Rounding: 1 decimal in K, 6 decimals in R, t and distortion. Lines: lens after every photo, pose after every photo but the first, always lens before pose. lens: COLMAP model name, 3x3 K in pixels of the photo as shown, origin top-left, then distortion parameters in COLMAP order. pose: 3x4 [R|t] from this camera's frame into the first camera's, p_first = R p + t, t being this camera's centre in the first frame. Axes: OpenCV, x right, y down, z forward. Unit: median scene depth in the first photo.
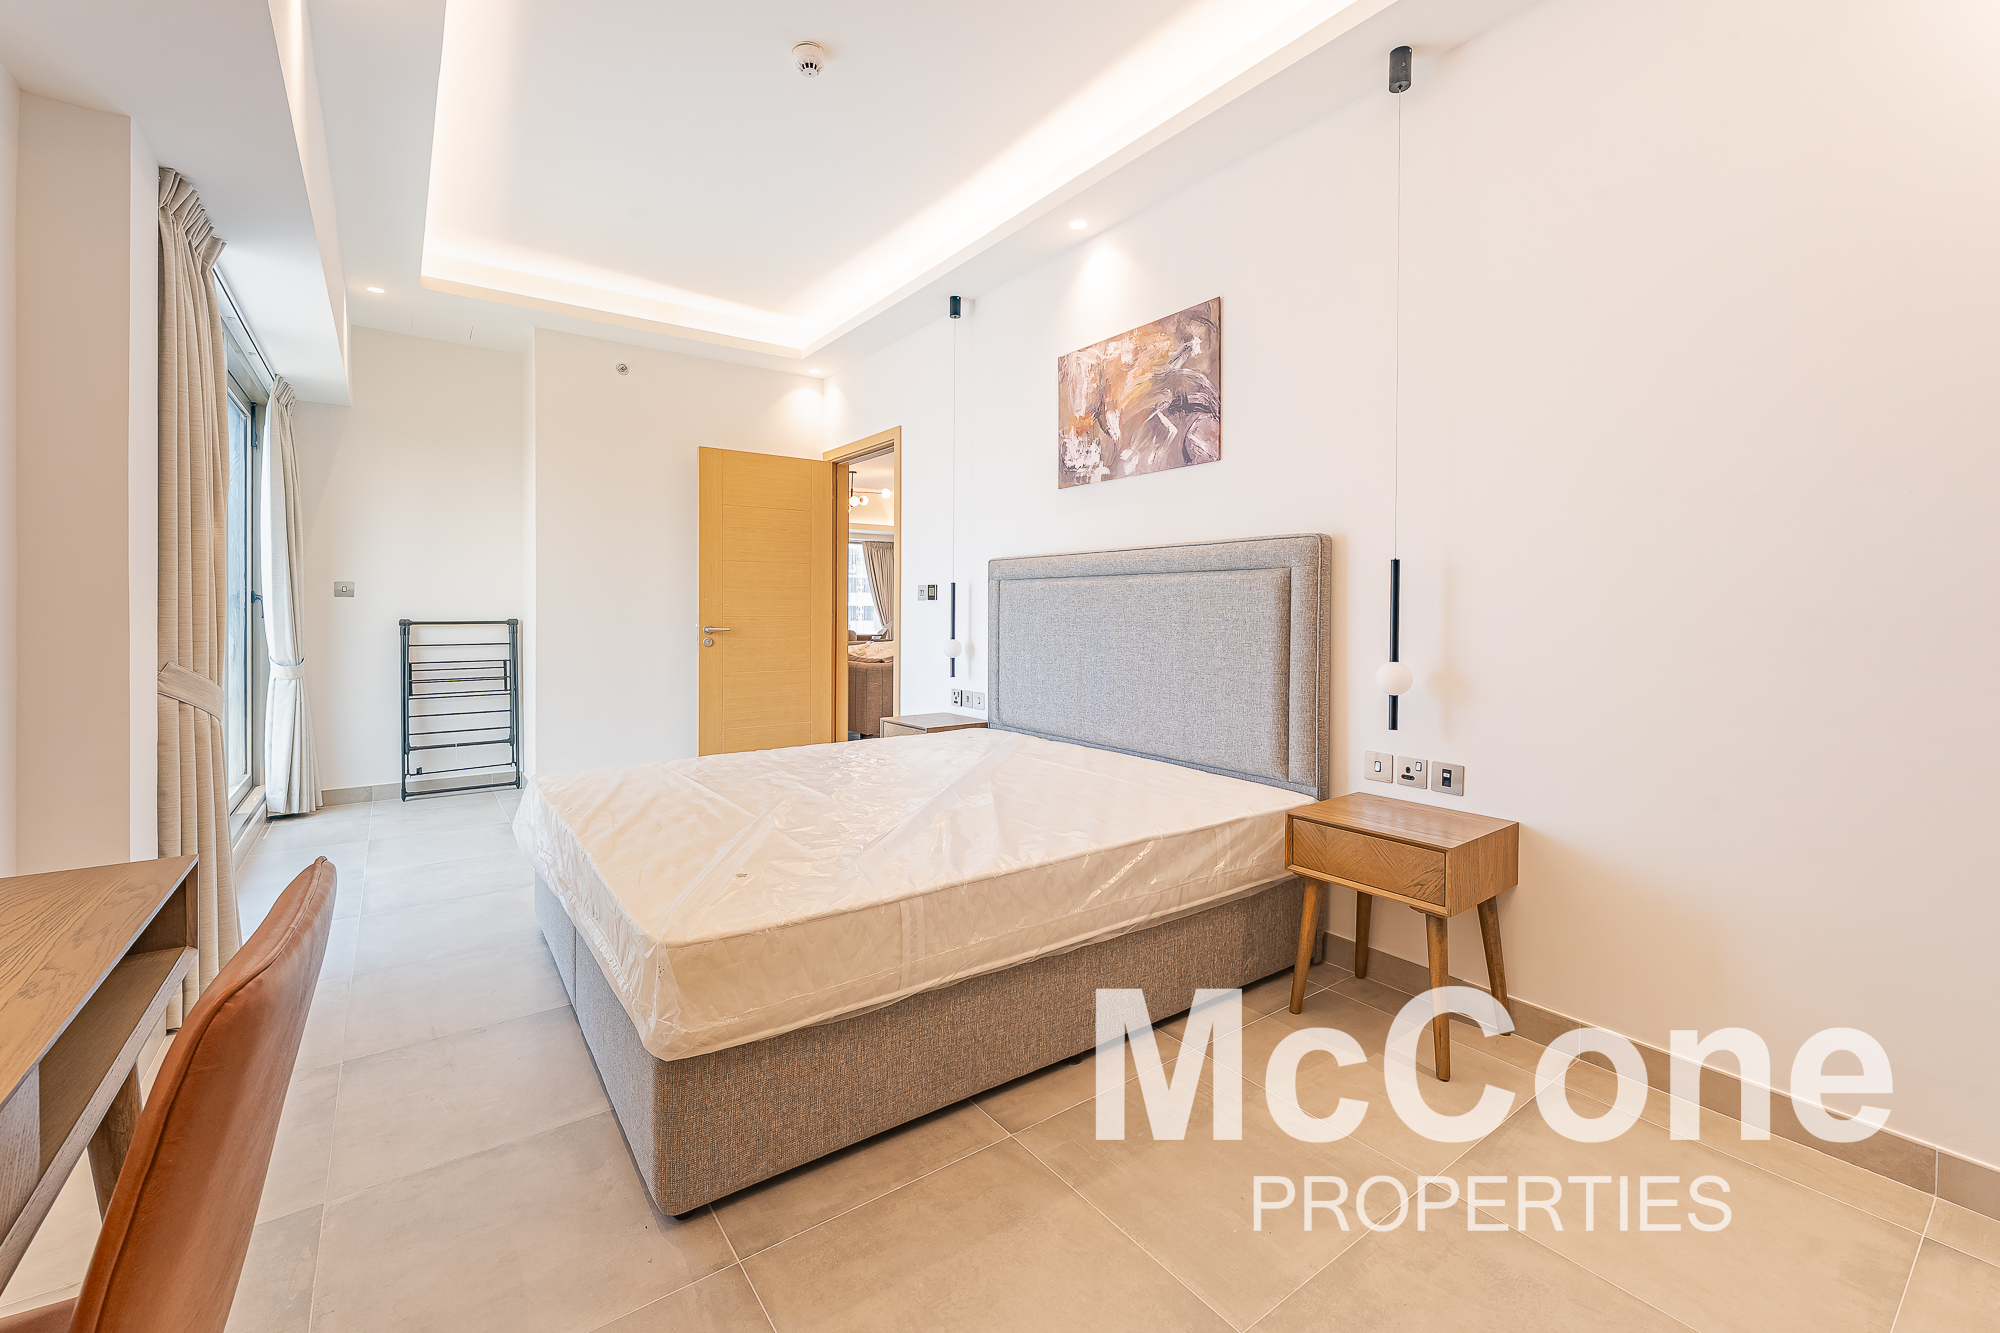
lens RADIAL K [[810.3, 0, 966.8], [0, 810.3, 618.4], [0, 0, 1]] dist [-0.002818, 0.000559]
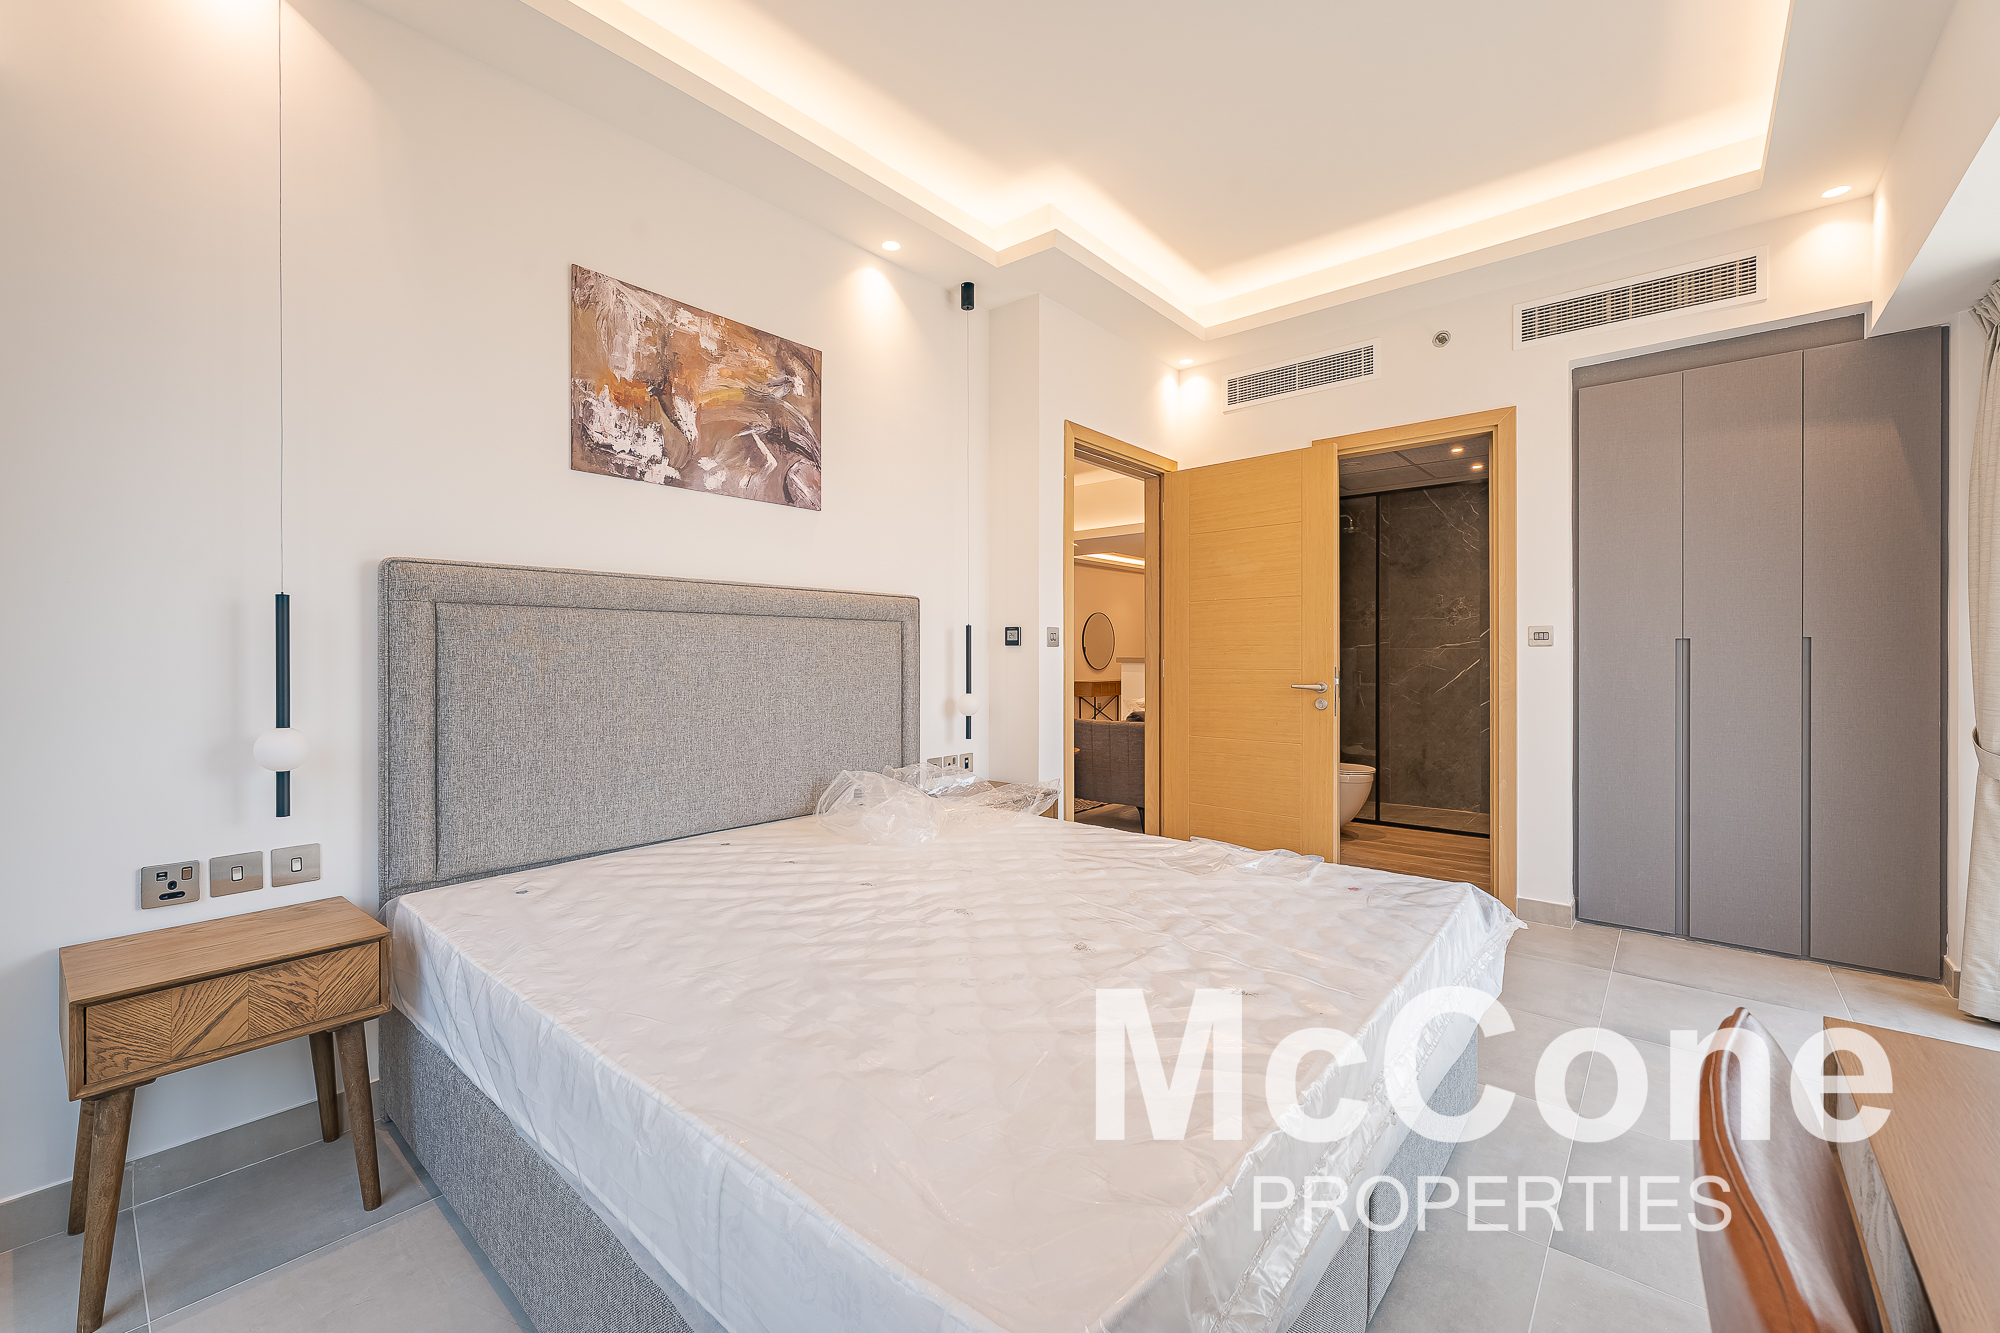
lens RADIAL K [[810.3, 0, 1003.4], [0, 810.3, 659.4], [0, 0, 1]] dist [-0.002818, 0.000559]
pose [[-0.261787, -0.004482, 0.965115, -0.669739], [0.012155, 0.999895, 0.007941, -0.011518], [-0.965049, 0.013810, -0.261705, 0.948661]]
